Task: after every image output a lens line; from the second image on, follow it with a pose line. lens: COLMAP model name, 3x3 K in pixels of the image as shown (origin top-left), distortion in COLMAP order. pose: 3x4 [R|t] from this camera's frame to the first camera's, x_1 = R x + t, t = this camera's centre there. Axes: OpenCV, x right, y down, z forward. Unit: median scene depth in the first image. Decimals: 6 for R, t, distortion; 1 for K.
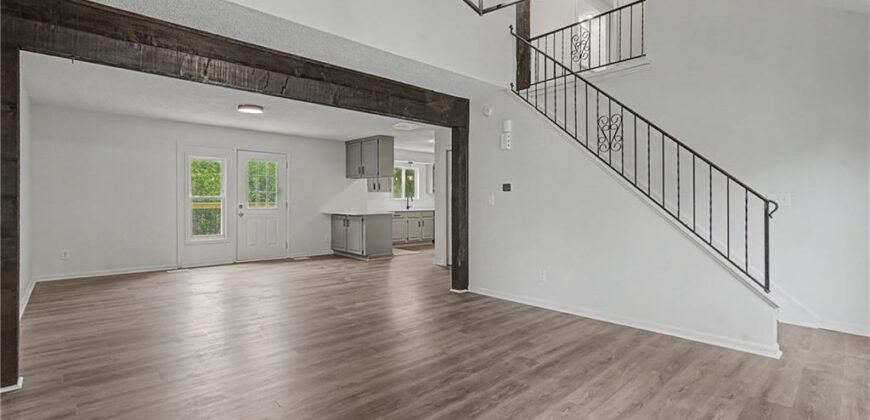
lens RADIAL K [[393.6, 0, 435.0], [0, 393.6, 210.0], [0, 0, 1]] dist [-0.015768, 0.006047]
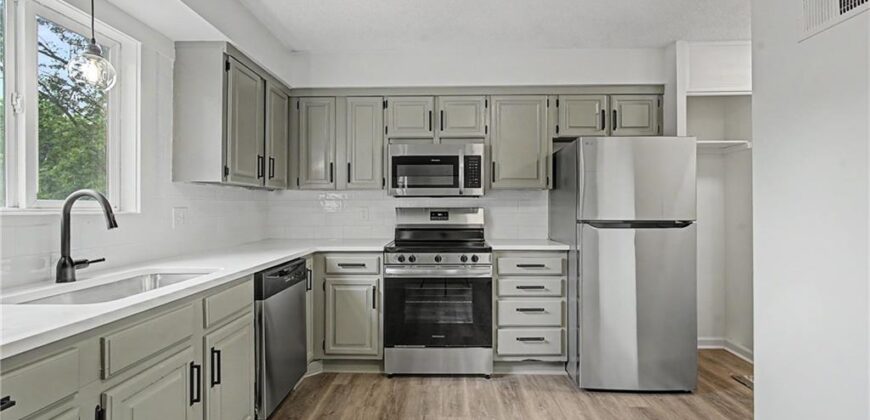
lens RADIAL K [[393.6, 0, 435.0], [0, 393.6, 210.0], [0, 0, 1]] dist [-0.015768, 0.006047]
pose [[0.709430, -0.004420, 0.704762, -0.103261], [0.014522, 0.999860, -0.008347, -0.035074], [-0.704627, 0.016156, 0.709394, 1.115972]]
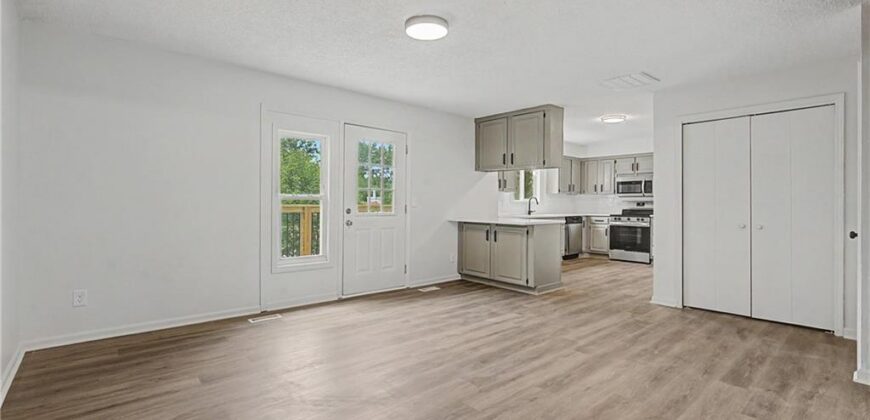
lens RADIAL K [[393.6, 0, 435.0], [0, 393.6, 210.0], [0, 0, 1]] dist [-0.015768, 0.006047]
pose [[0.999651, 0.004280, -0.026081, -0.321270], [-0.004481, 0.999961, -0.007635, -0.006213], [0.026048, 0.007749, 0.999631, 0.340833]]
